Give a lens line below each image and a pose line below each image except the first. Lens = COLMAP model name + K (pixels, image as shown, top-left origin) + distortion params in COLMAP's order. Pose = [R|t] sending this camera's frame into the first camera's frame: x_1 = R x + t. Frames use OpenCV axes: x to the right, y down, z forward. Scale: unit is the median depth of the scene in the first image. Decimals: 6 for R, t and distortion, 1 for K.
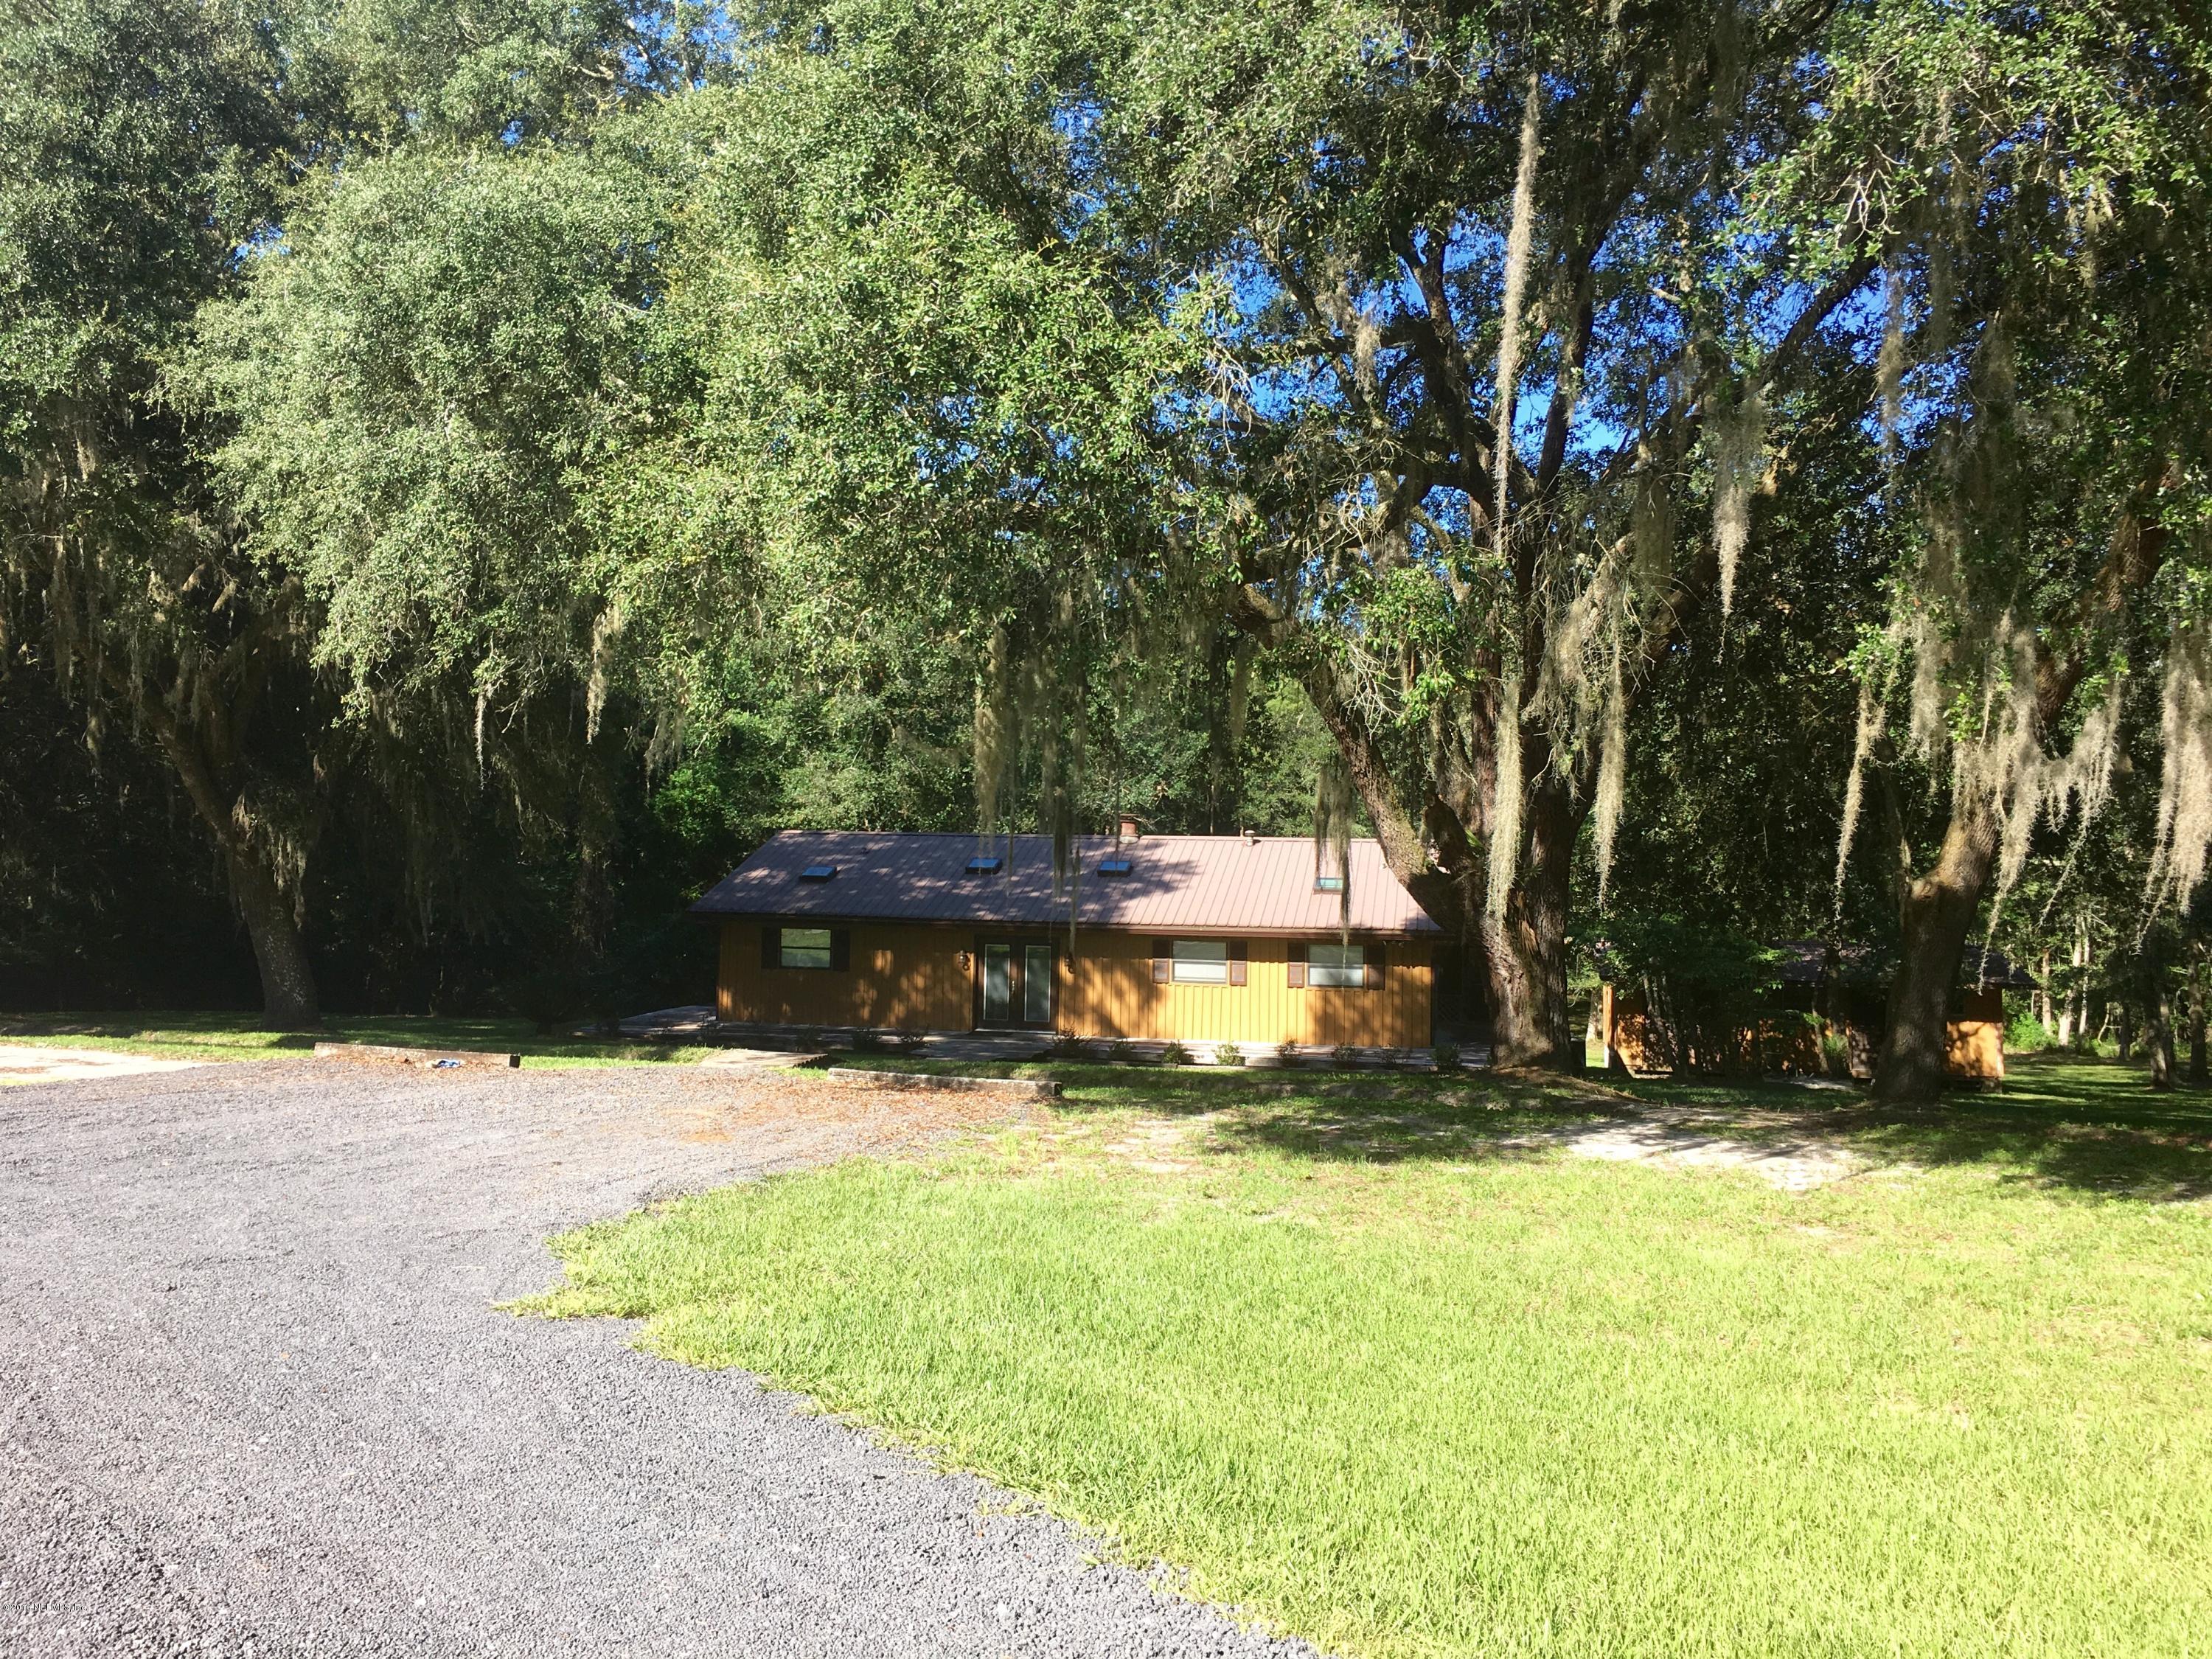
lens RADIAL K [[1915.0, 0, 1106.0], [0, 1915.0, 829.5], [0, 0, 1]] dist [0.059215, -0.095103]
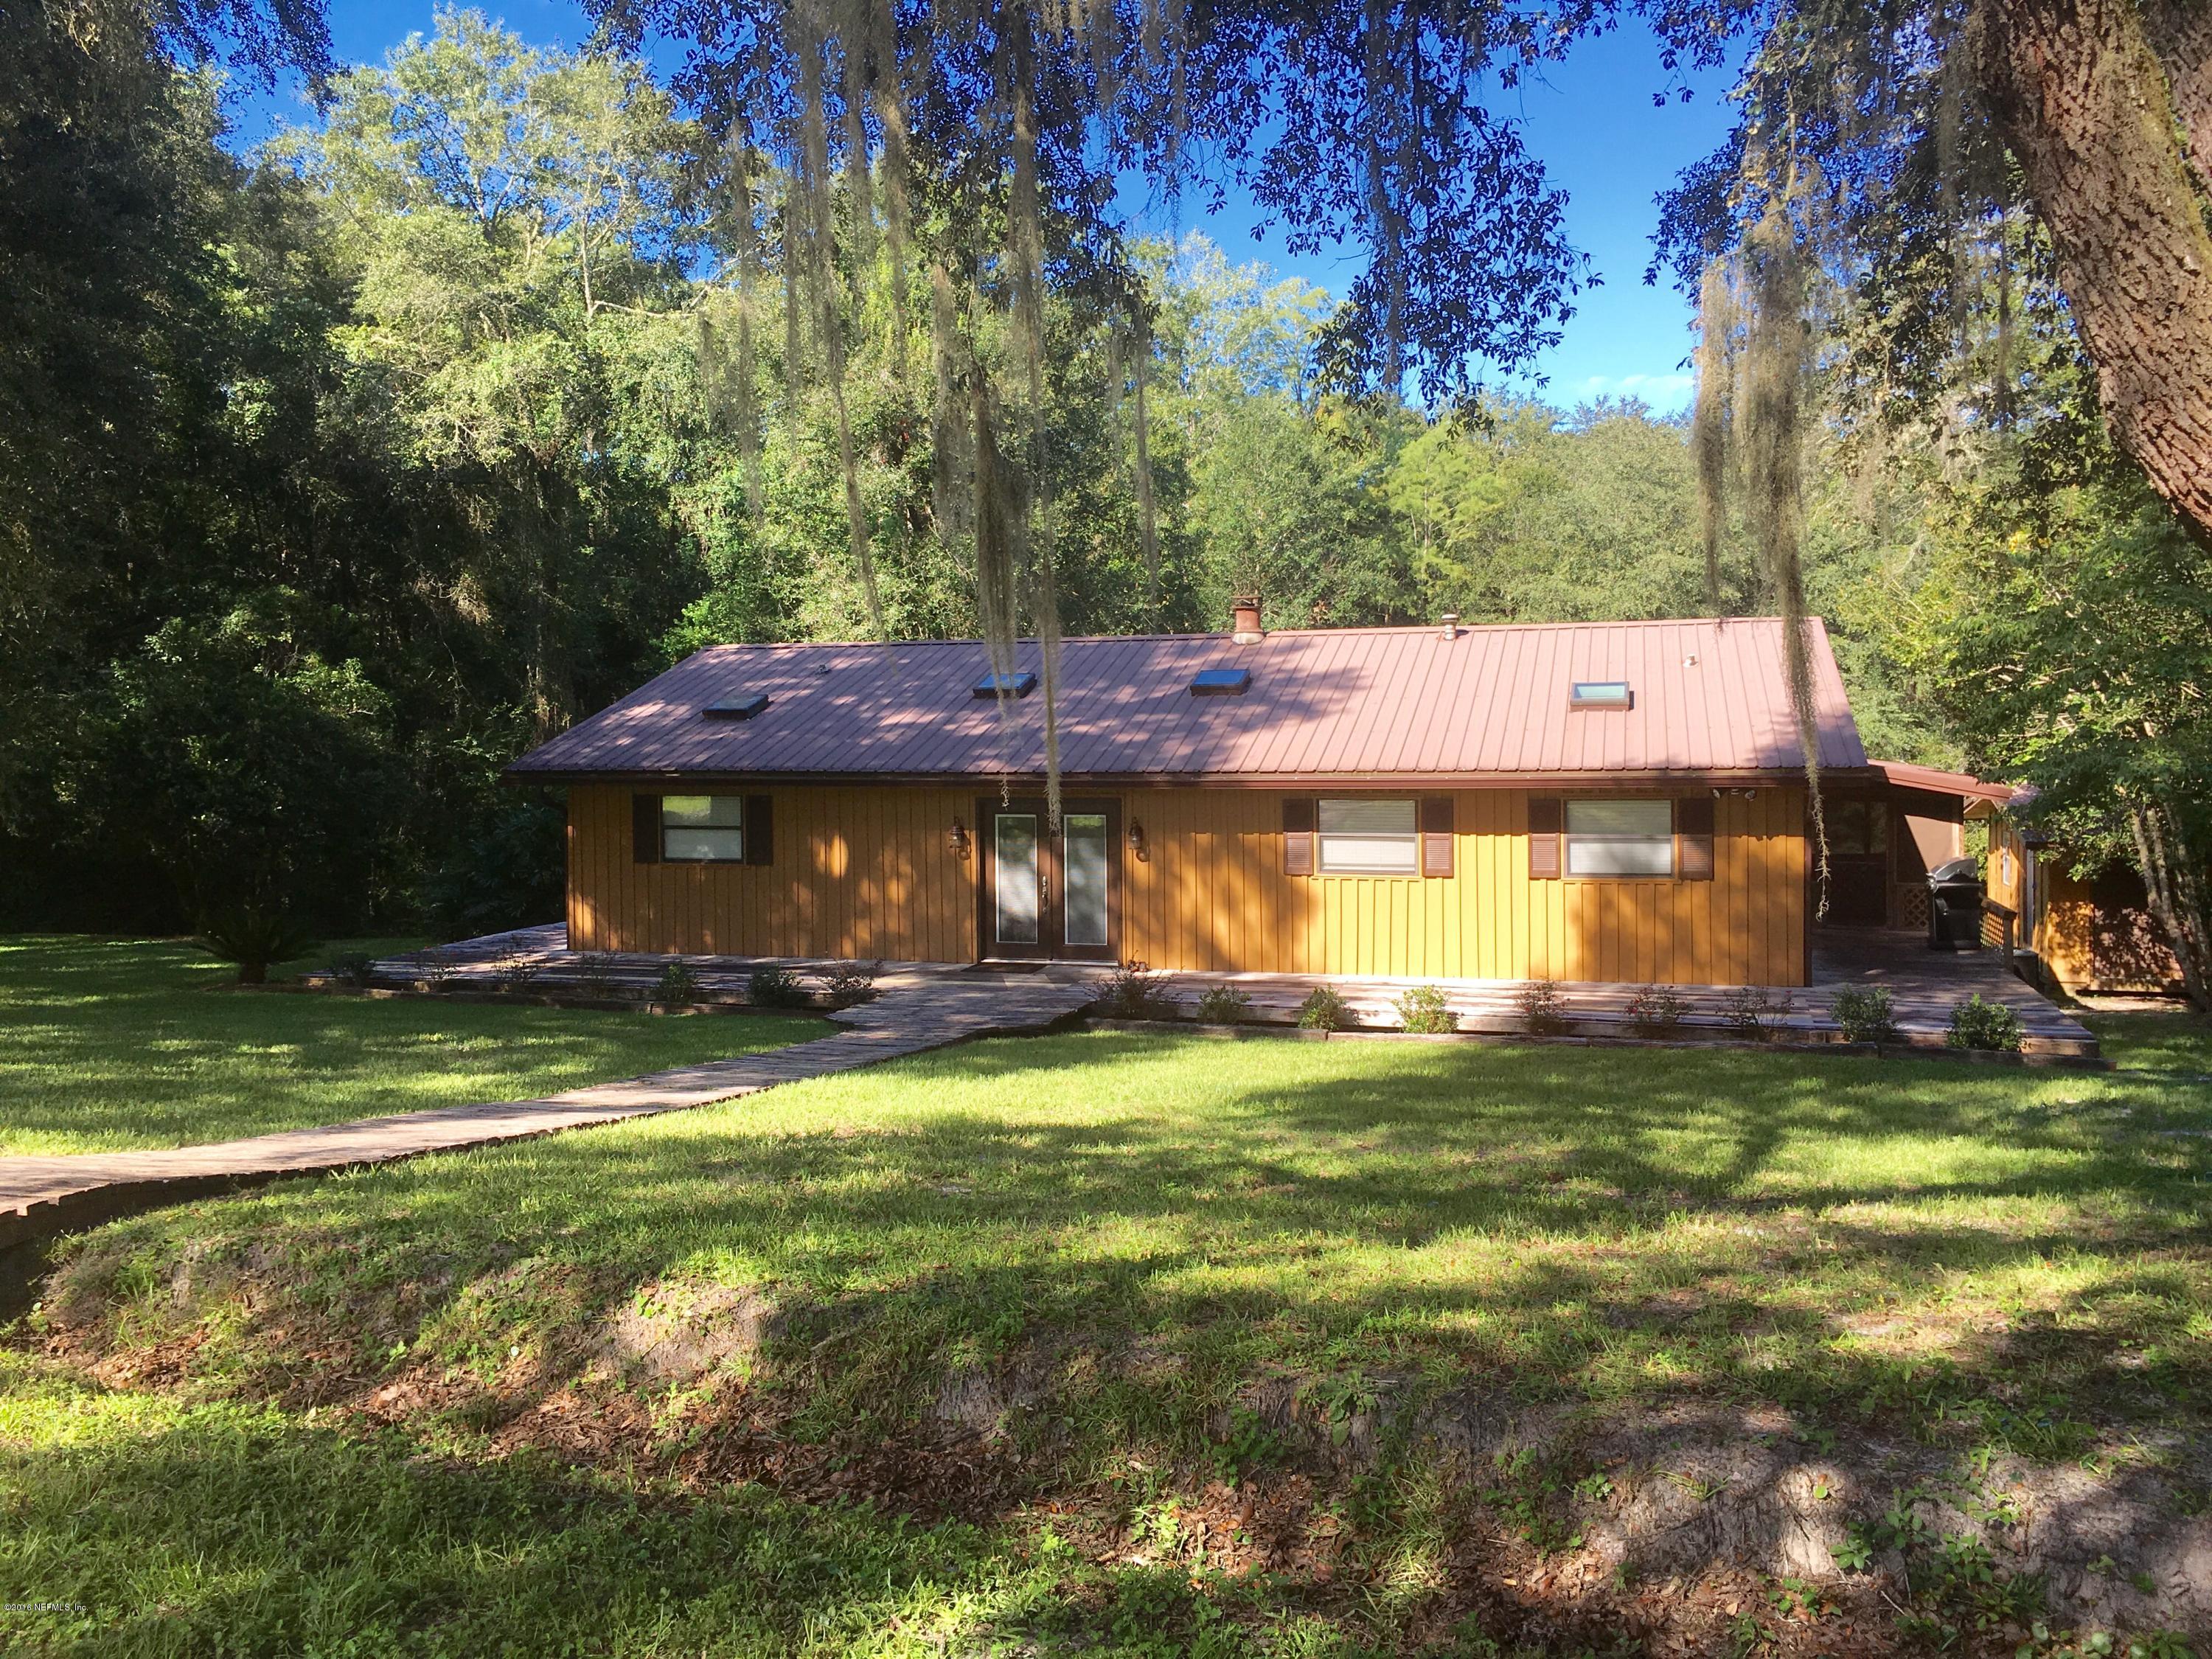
lens RADIAL K [[1915.0, 0, 1106.0], [0, 1915.0, 829.5], [0, 0, 1]] dist [0.059215, -0.095103]
pose [[0.995567, -0.022916, -0.091221, 0.023360], [0.028915, 0.997467, 0.064992, 0.027791], [0.089501, -0.067342, 0.993708, 0.431123]]
